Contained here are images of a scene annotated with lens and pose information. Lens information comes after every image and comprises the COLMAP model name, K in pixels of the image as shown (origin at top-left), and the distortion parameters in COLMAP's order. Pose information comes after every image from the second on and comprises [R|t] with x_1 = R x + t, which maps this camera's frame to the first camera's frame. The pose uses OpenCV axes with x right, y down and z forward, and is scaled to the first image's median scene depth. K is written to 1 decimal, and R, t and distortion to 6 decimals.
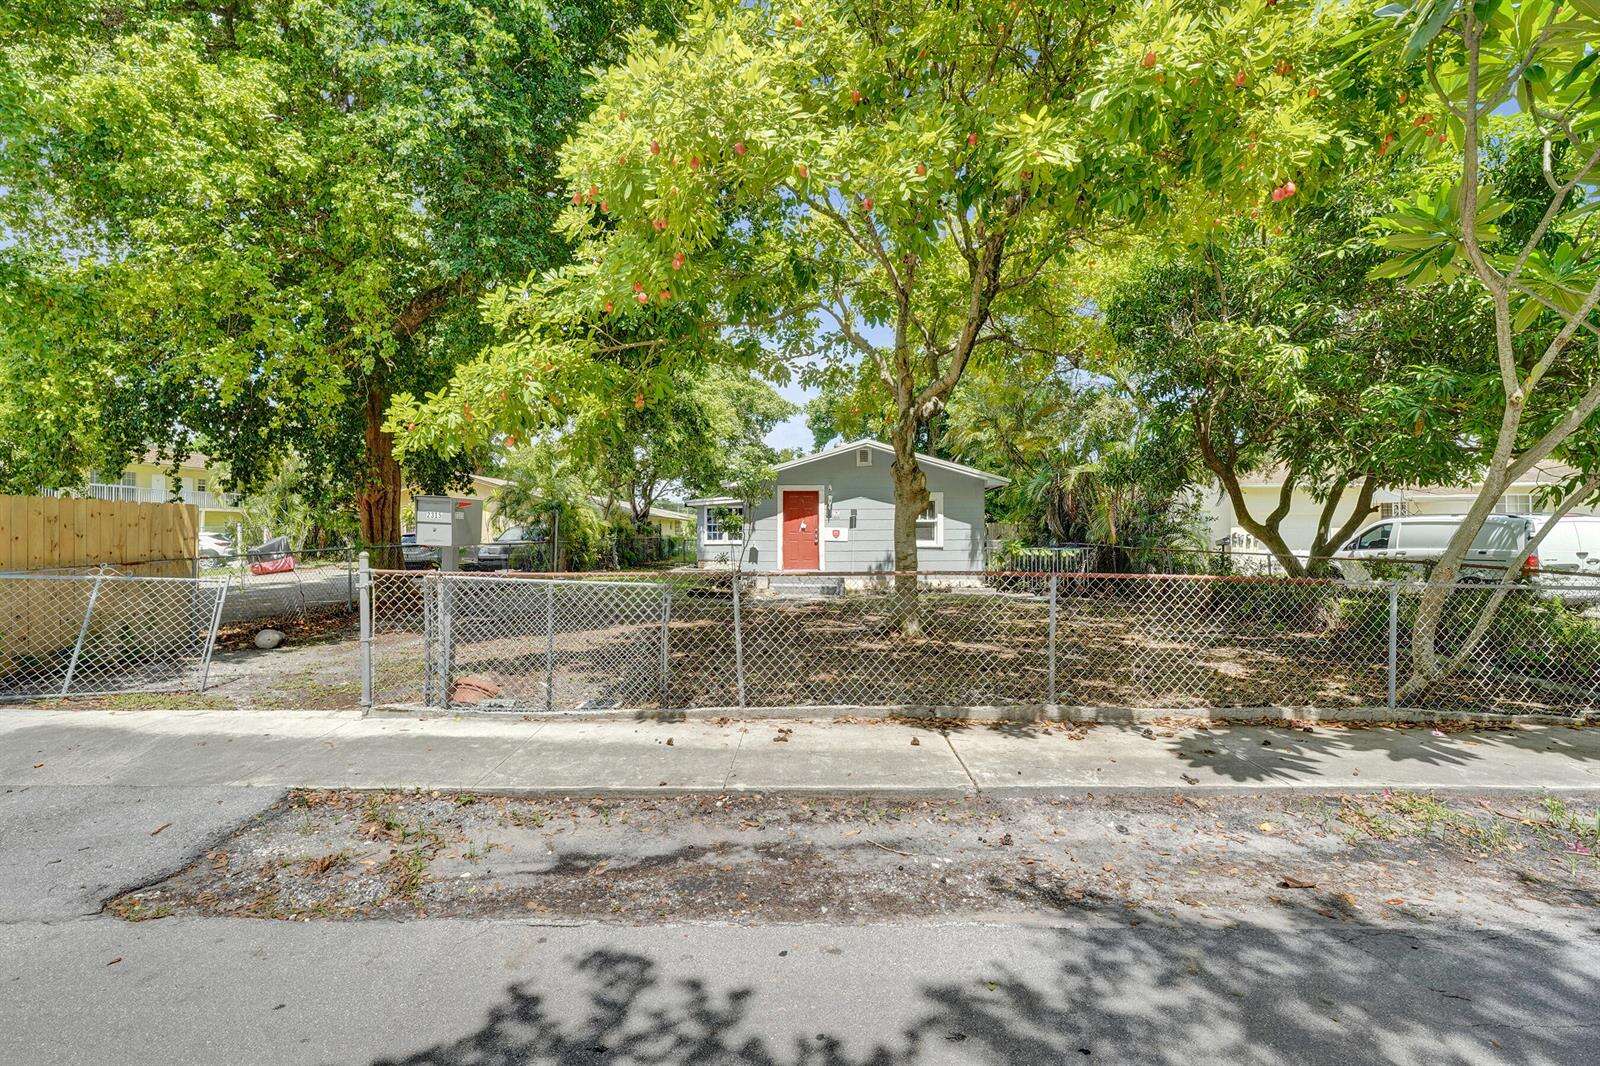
lens RADIAL K [[726.6, 0, 800.7], [0, 726.6, 529.5], [0, 0, 1]] dist [-0.014929, 0.000038]
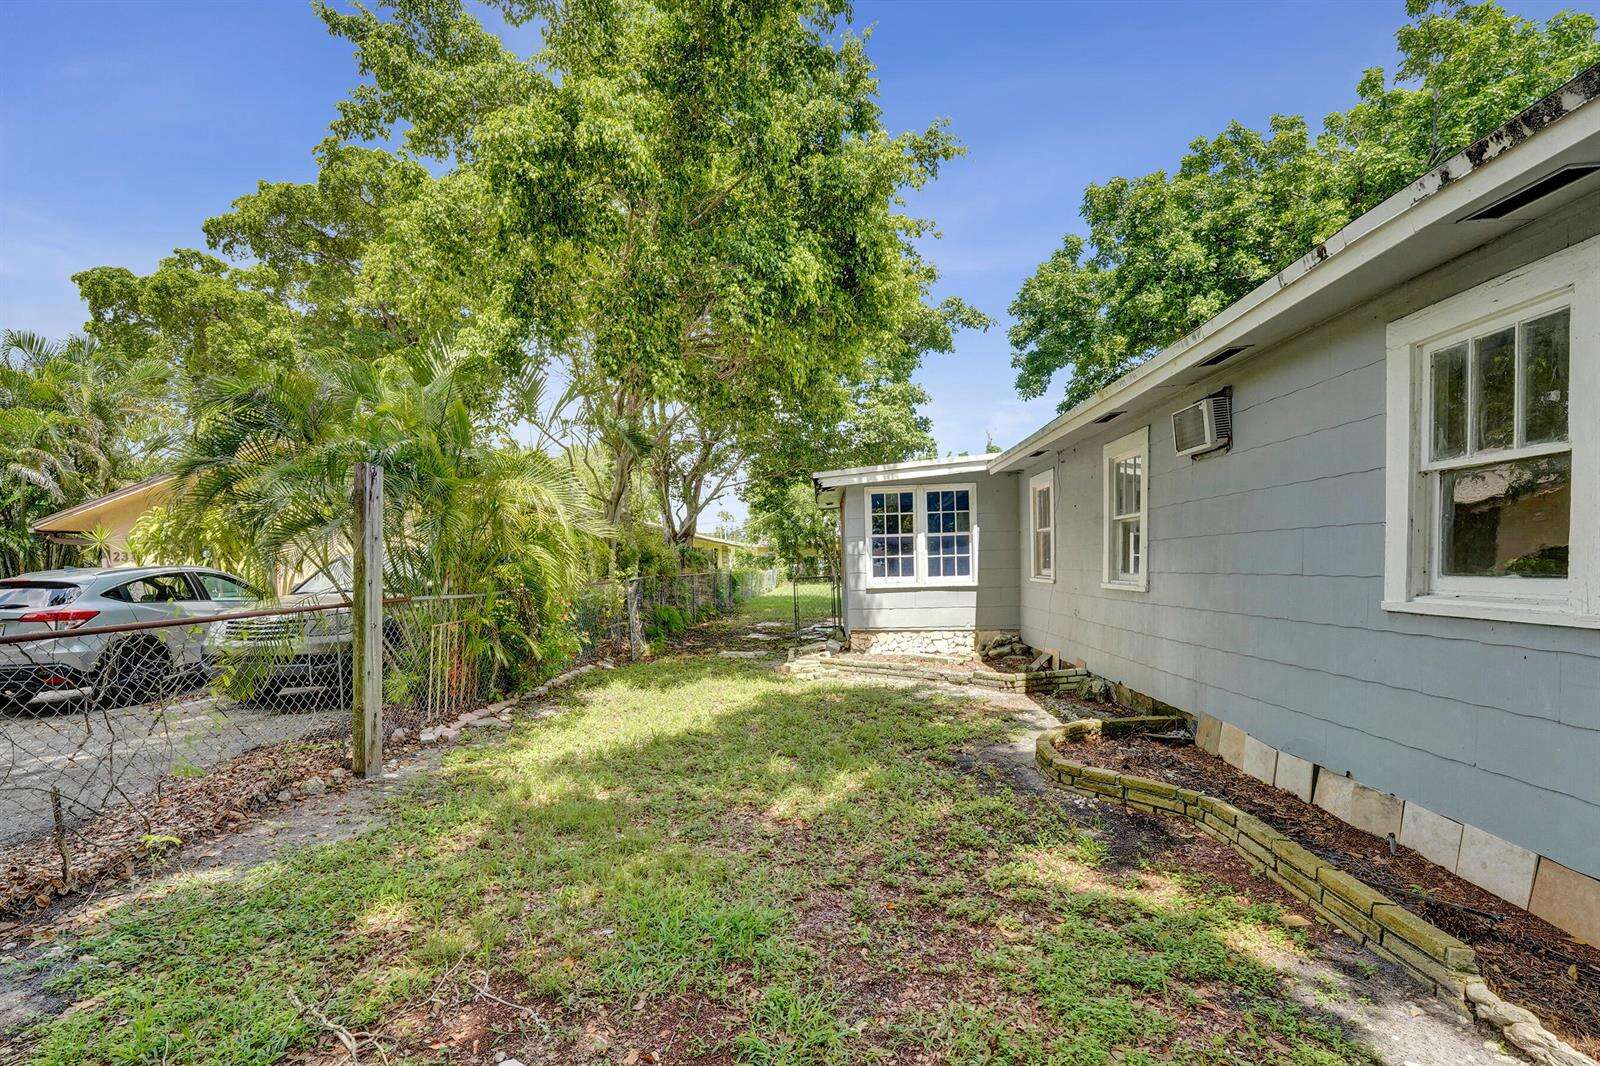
lens RADIAL K [[688.9, 0, 767.2], [0, 688.9, 573.9], [0, 0, 1]] dist [-0.000012, -0.011148]
pose [[0.997620, -0.021000, -0.065677, -0.229864], [0.022176, 0.999606, 0.017230, 0.007597], [0.065289, -0.018645, 0.997692, 0.912930]]
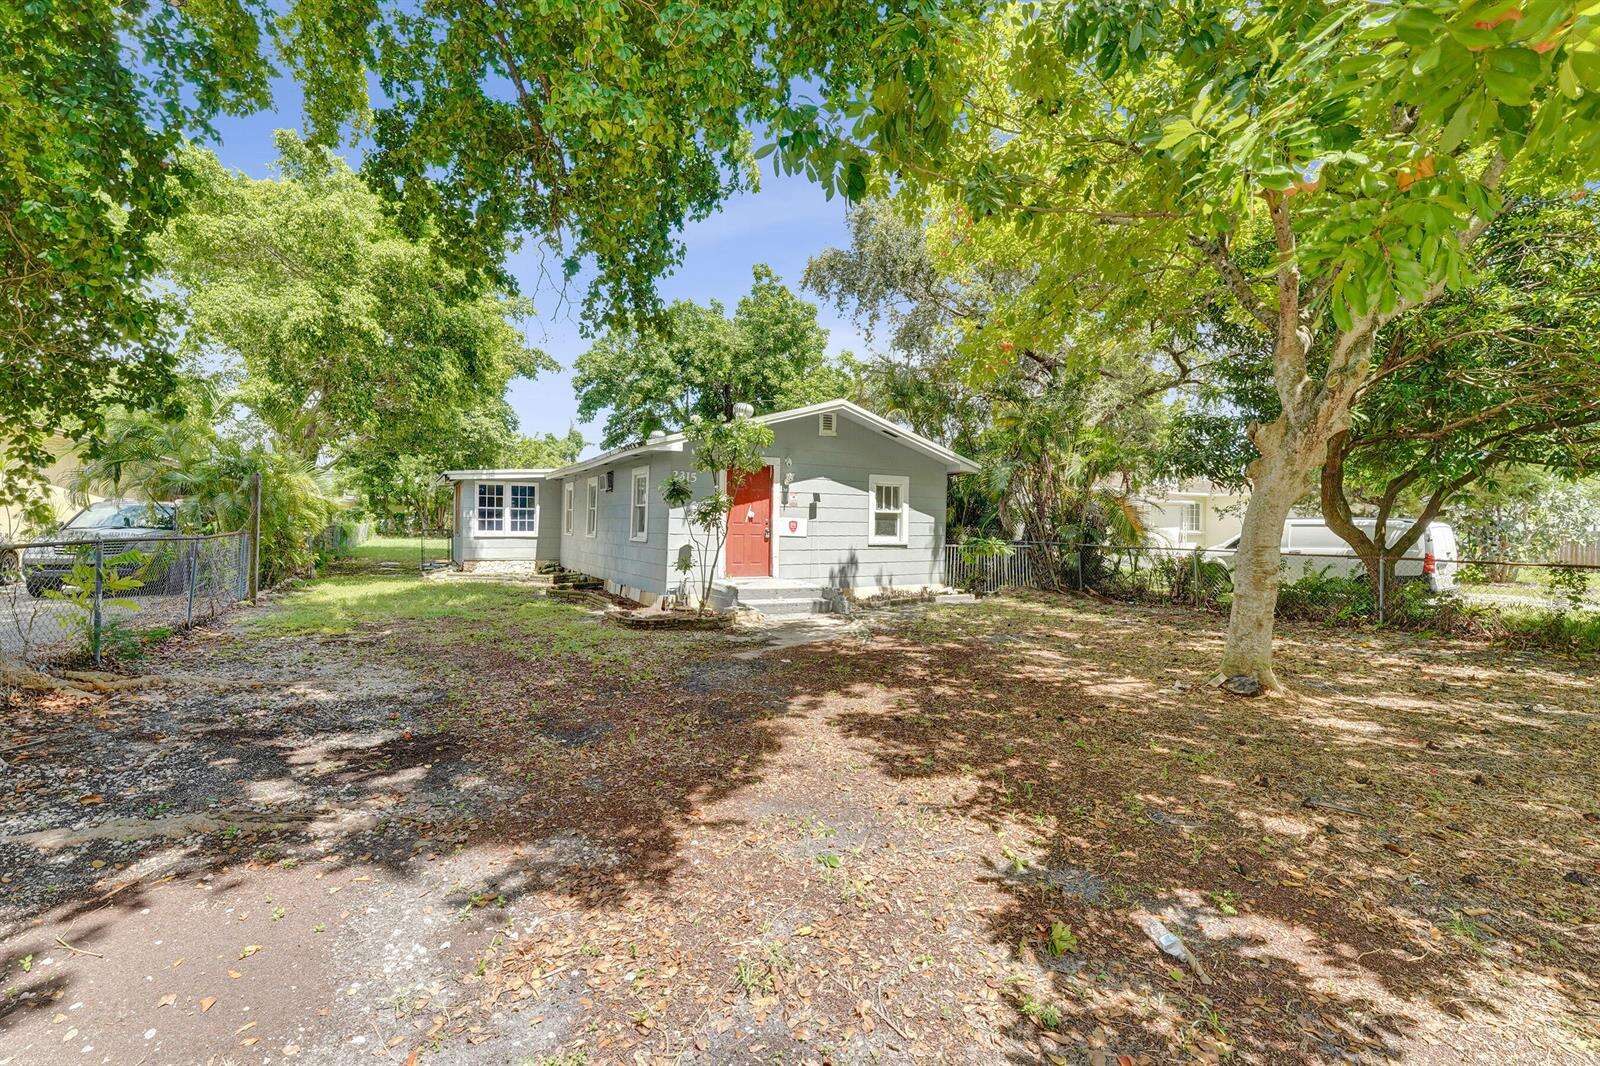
lens RADIAL K [[694.7, 0, 814.9], [0, 694.7, 527.3], [0, 0, 1]] dist [-0.001557, 0.000000]
pose [[0.843491, 0.012723, 0.536993, -0.303785], [-0.018935, 0.999802, 0.006055, 0.002234], [-0.536809, -0.015275, 0.843565, 0.405168]]
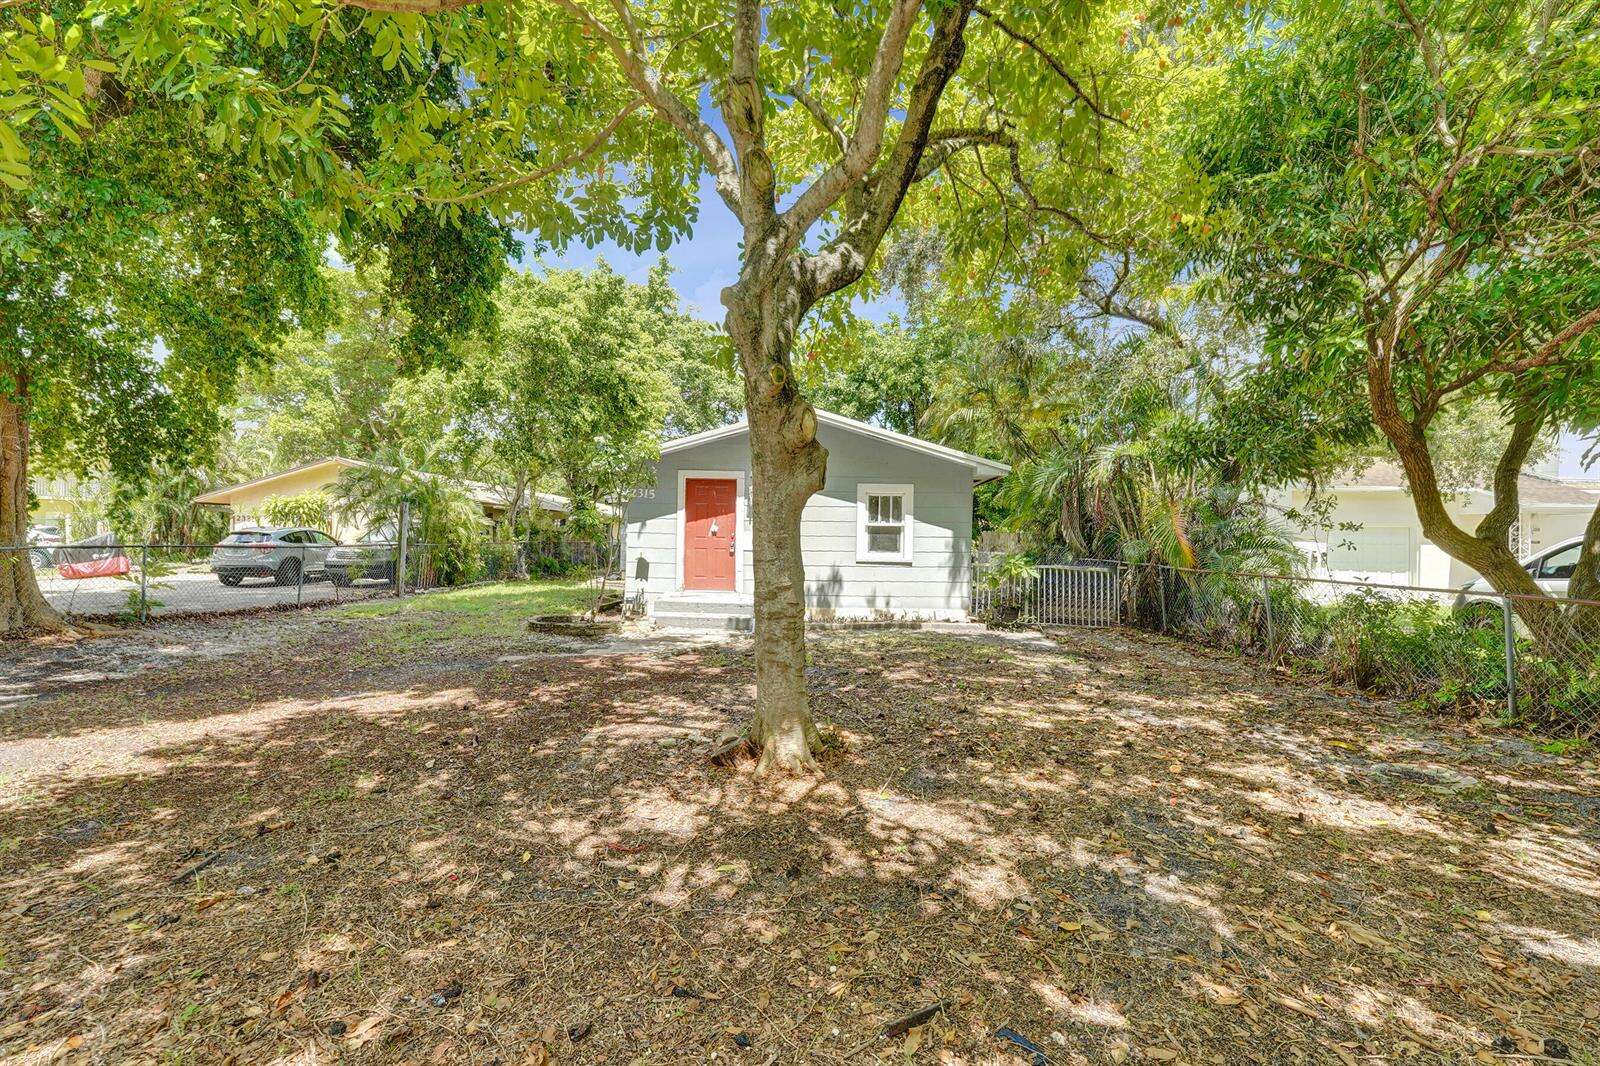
lens RADIAL K [[696.8, 0, 800.0], [0, 696.8, 533.0], [0, 0, 1]] dist [-0.005214, -0.000067]
pose [[0.999756, 0.017925, -0.012877, 0.095786], [-0.017983, 0.999829, -0.004414, 0.000837], [0.012796, 0.004645, 0.999907, 0.326079]]
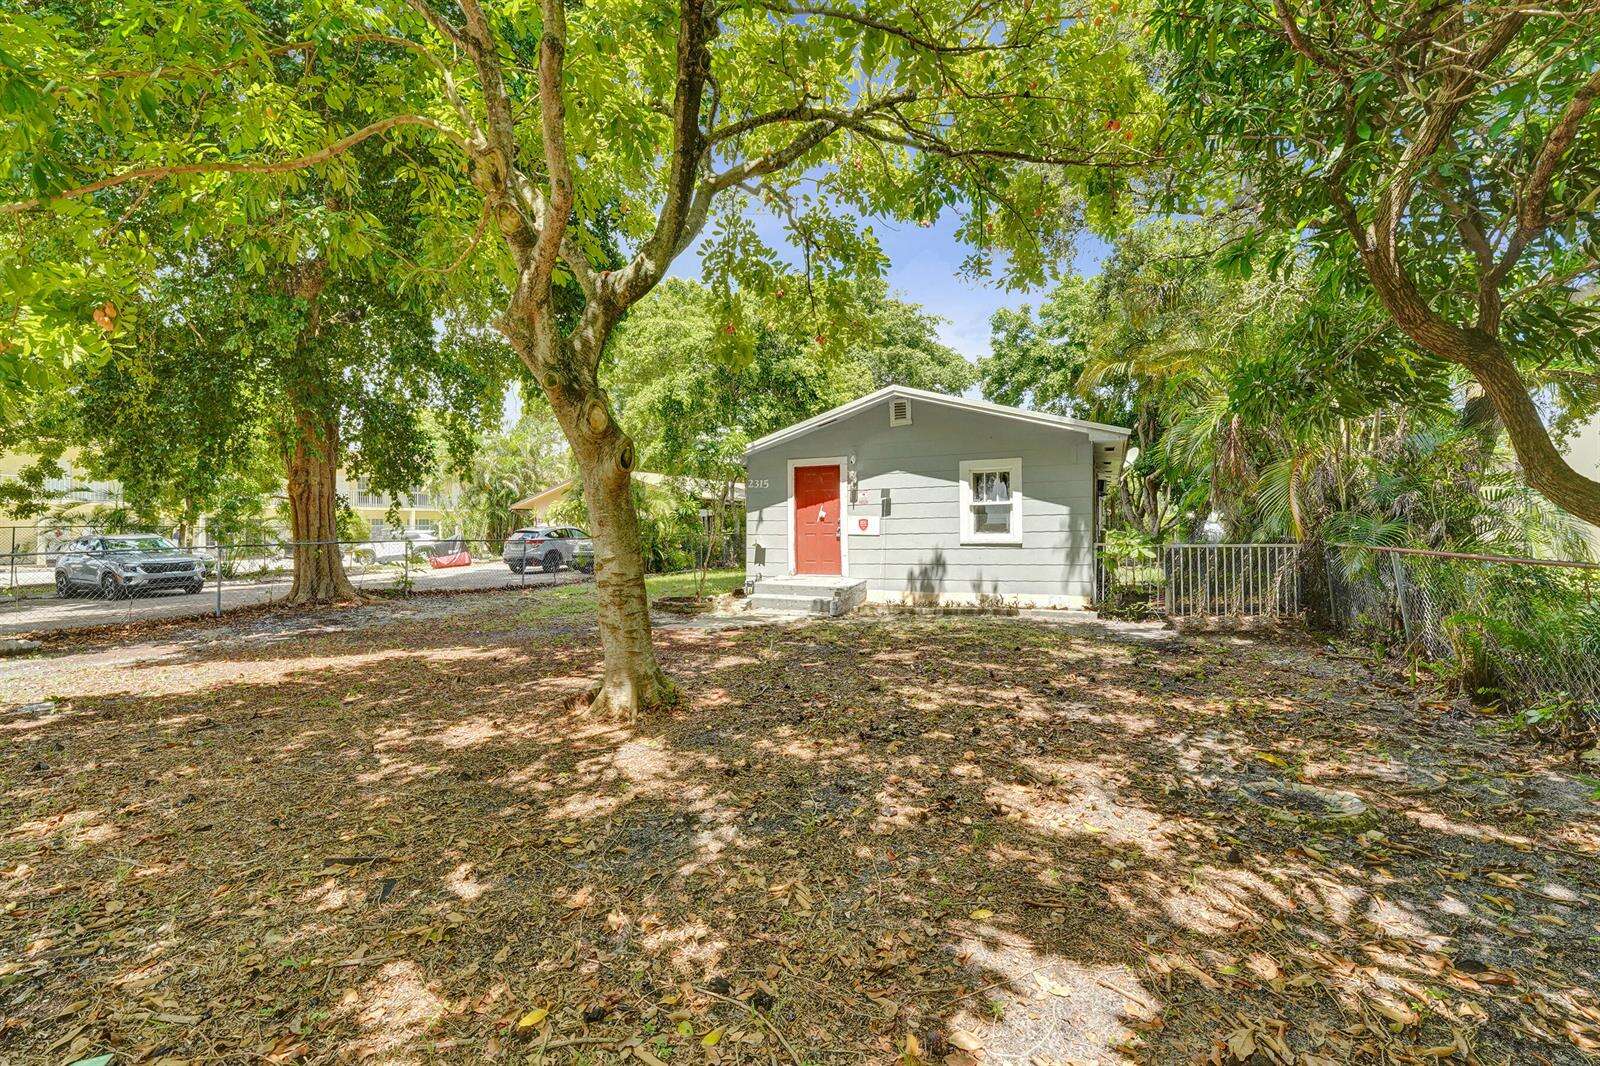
lens RADIAL K [[719.5, 0, 784.8], [0, 719.5, 523.9], [0, 0, 1]] dist [-0.003458, -0.000193]
pose [[0.897666, -0.012450, -0.440501, 0.287127], [0.012381, 0.999919, -0.003031, 0.006396], [0.440503, -0.002733, 0.897747, 0.340377]]
